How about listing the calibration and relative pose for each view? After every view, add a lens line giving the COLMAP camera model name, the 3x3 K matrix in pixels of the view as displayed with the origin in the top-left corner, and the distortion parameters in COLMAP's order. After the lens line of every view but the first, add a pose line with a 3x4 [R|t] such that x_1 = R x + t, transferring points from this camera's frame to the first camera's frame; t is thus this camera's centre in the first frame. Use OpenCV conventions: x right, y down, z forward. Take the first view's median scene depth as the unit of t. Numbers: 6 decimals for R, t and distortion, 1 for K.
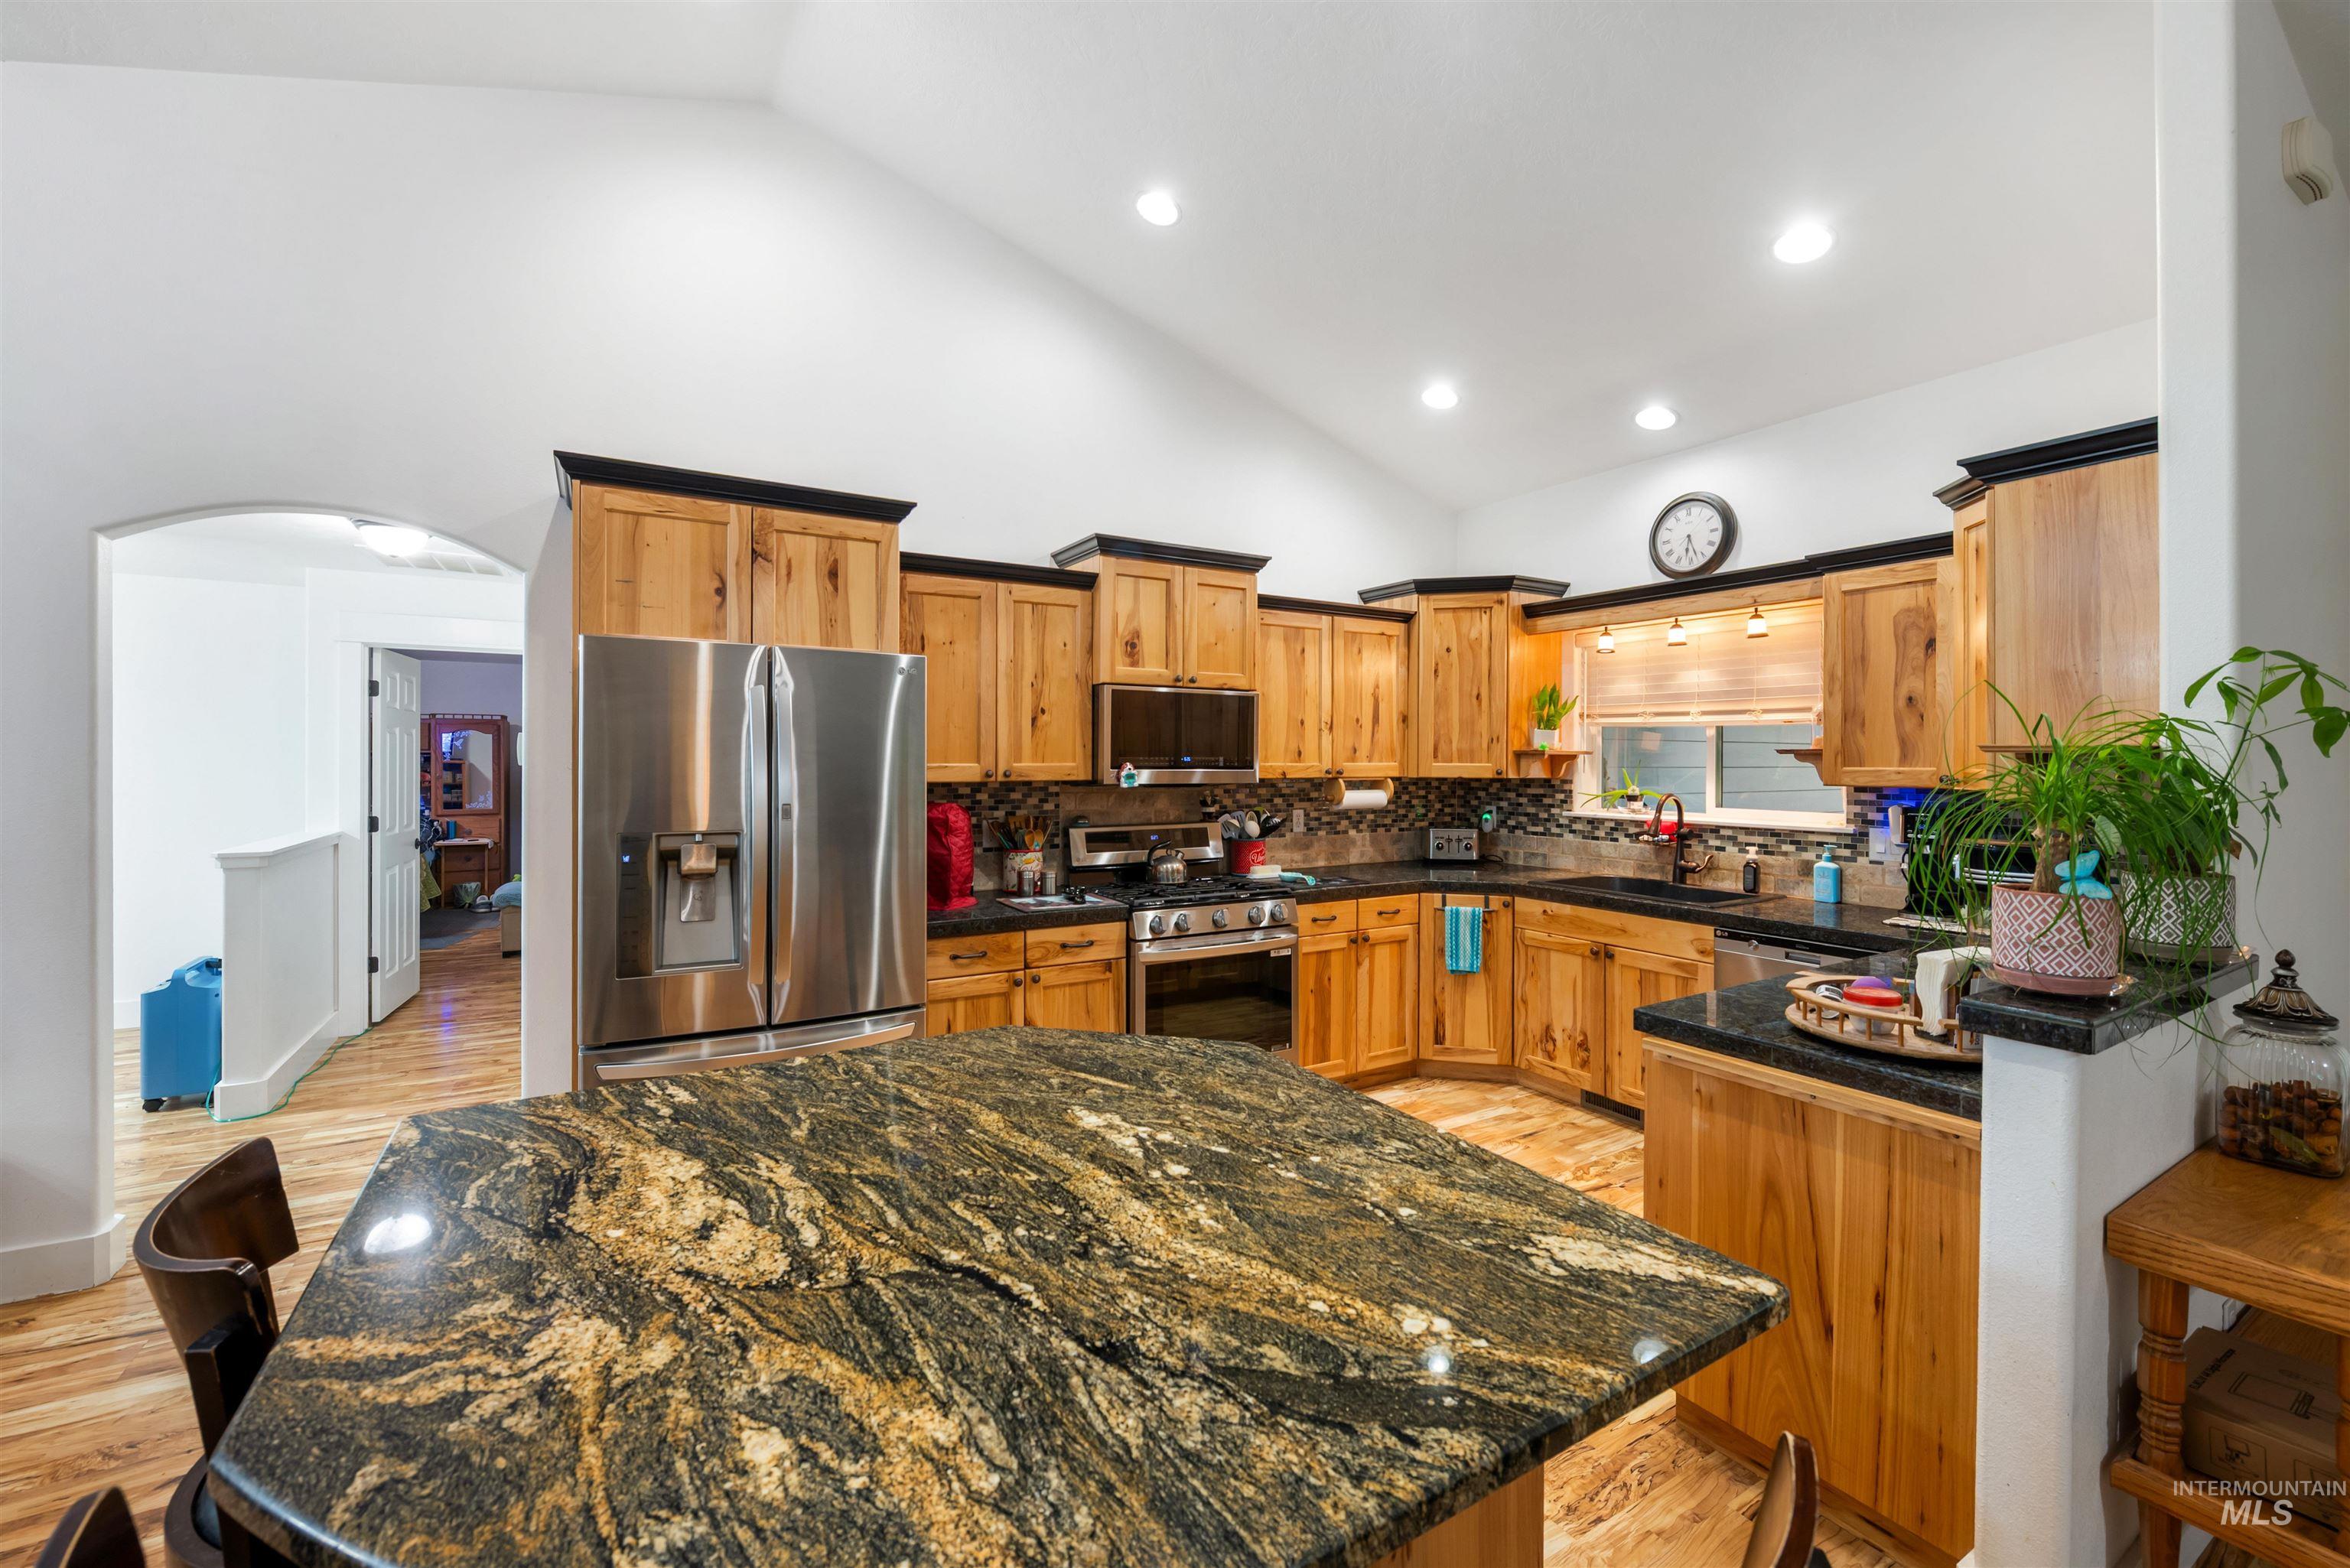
lens RADIAL K [[956.1, 0, 1172.6], [0, 956.1, 755.1], [0, 0, 1]] dist [-0.004942, -0.000735]
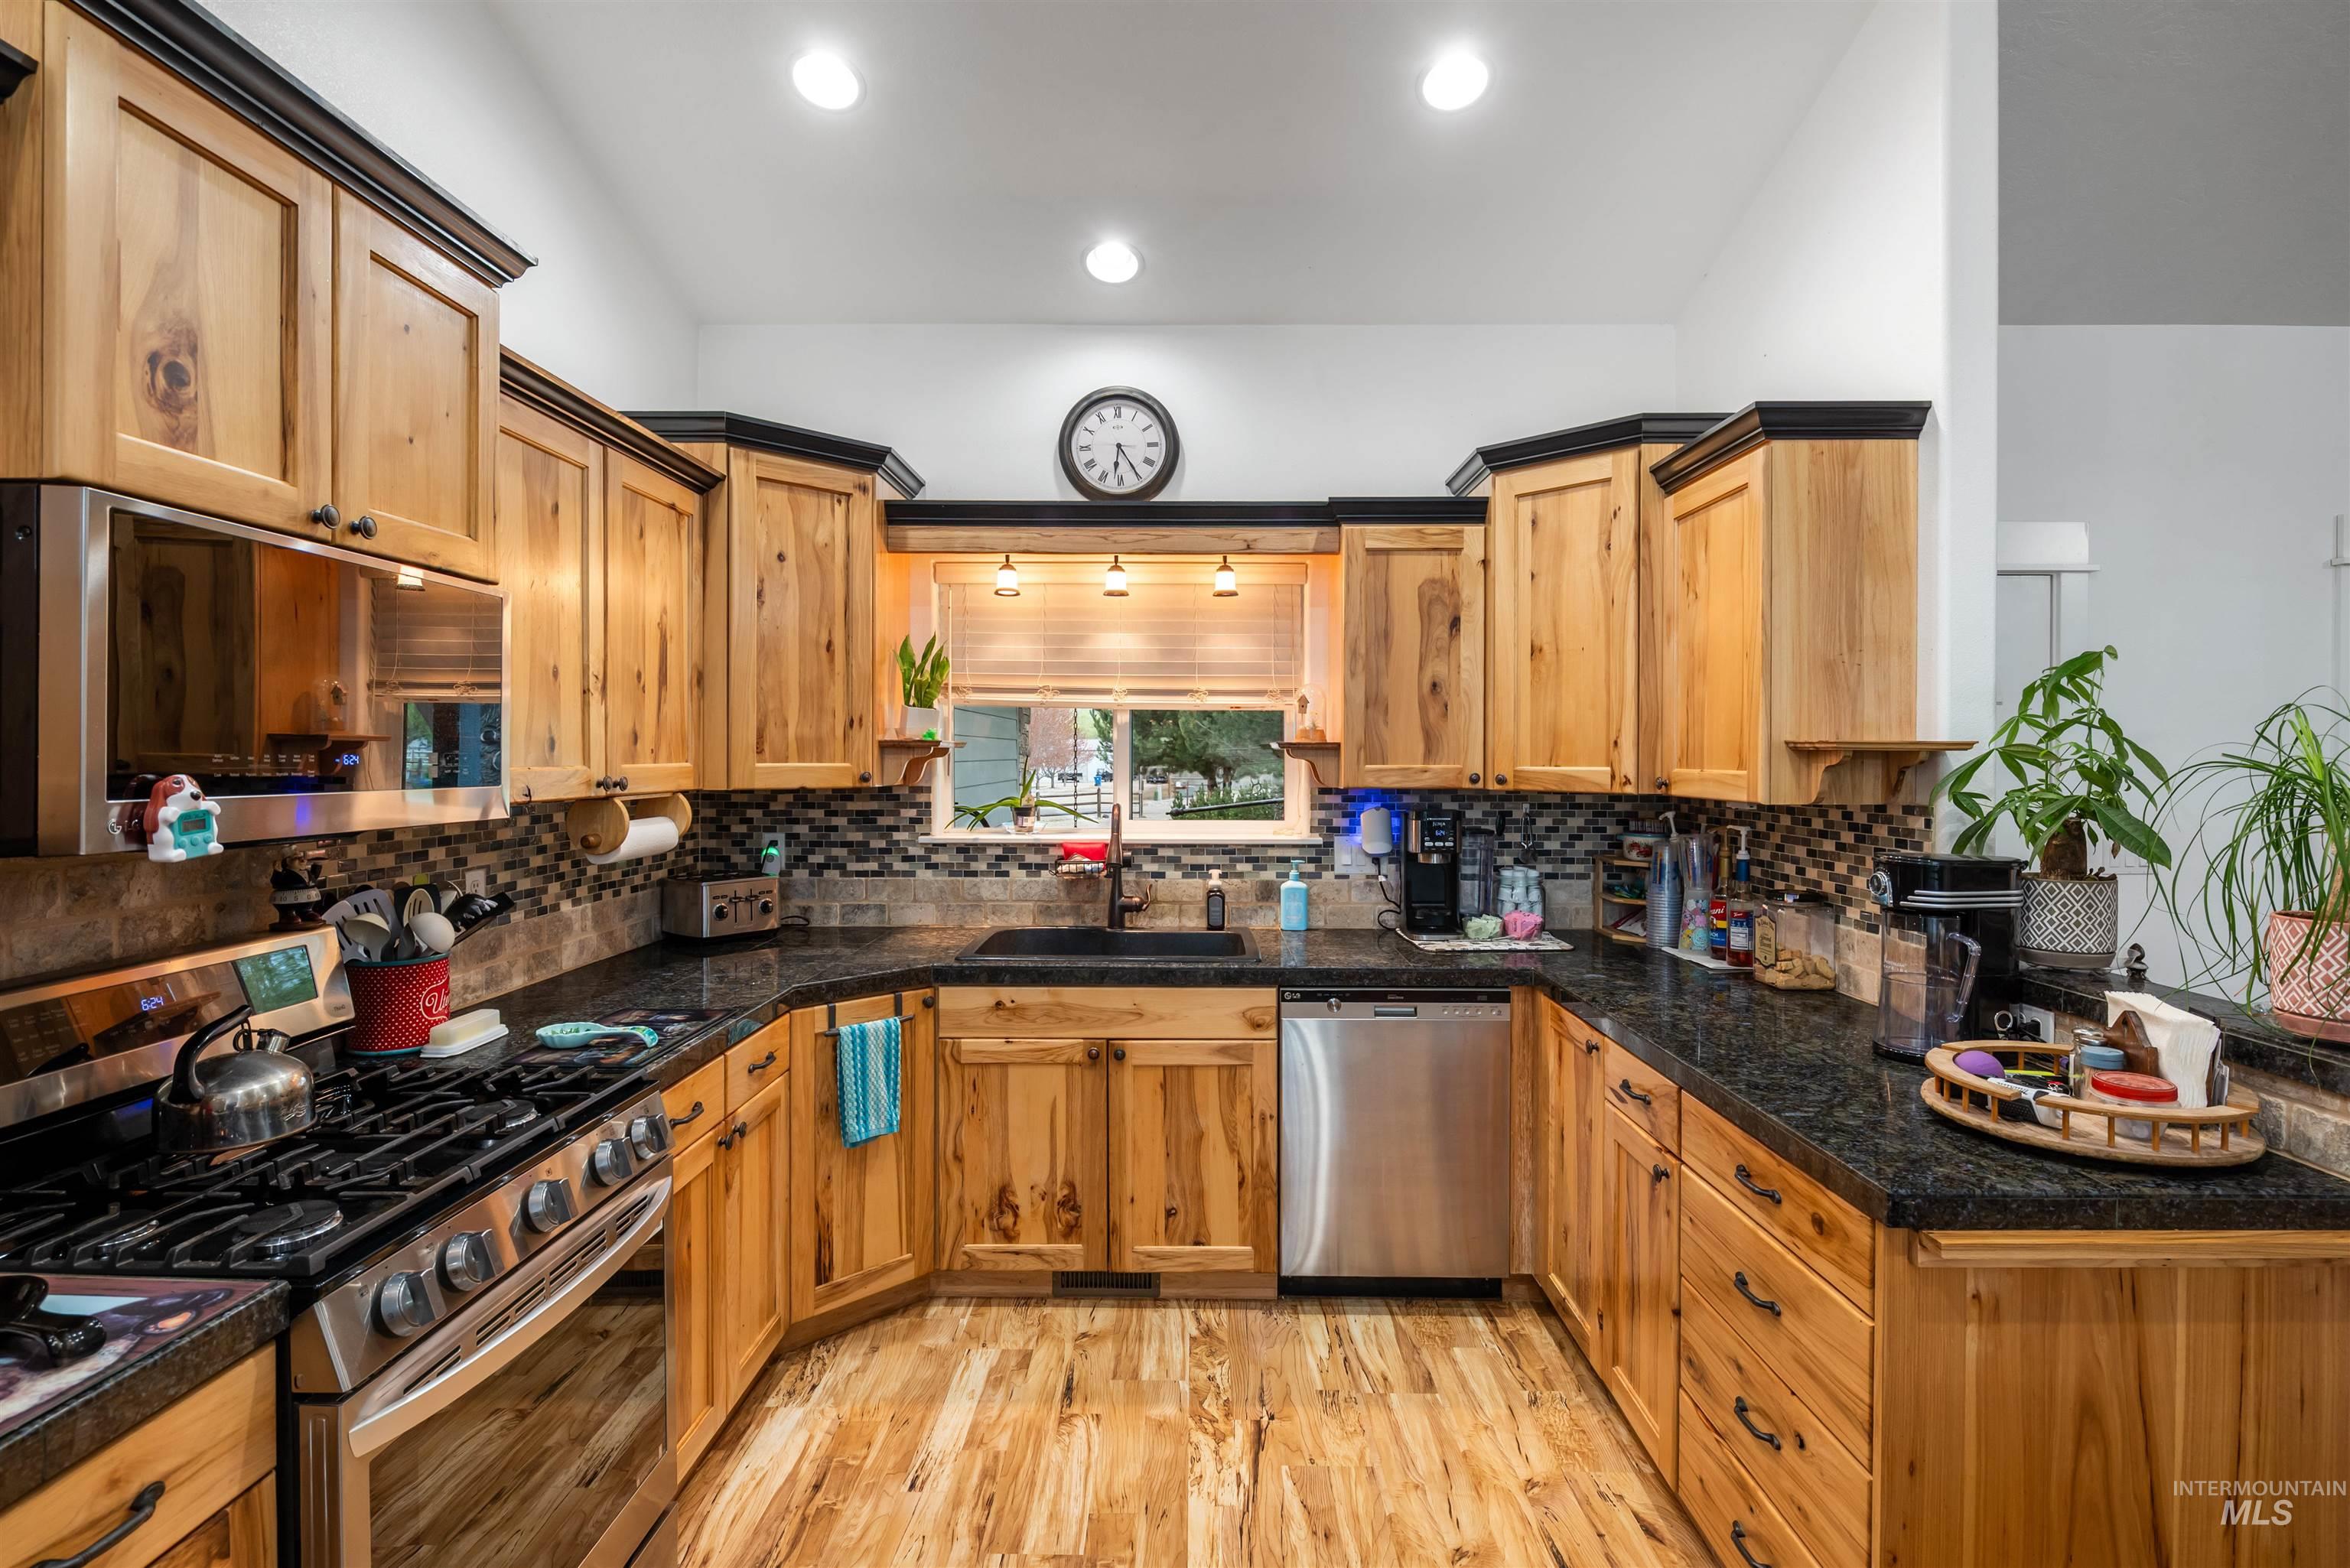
lens RADIAL K [[1129.1, 0, 1181.7], [0, 1129.1, 761.6], [0, 0, 1]] dist [0.001257, 0.000013]
pose [[0.519743, -0.008156, 0.854283, -0.174661], [-0.004082, 0.999919, 0.012031, -0.001122], [-0.854313, -0.009740, 0.519668, 0.543431]]
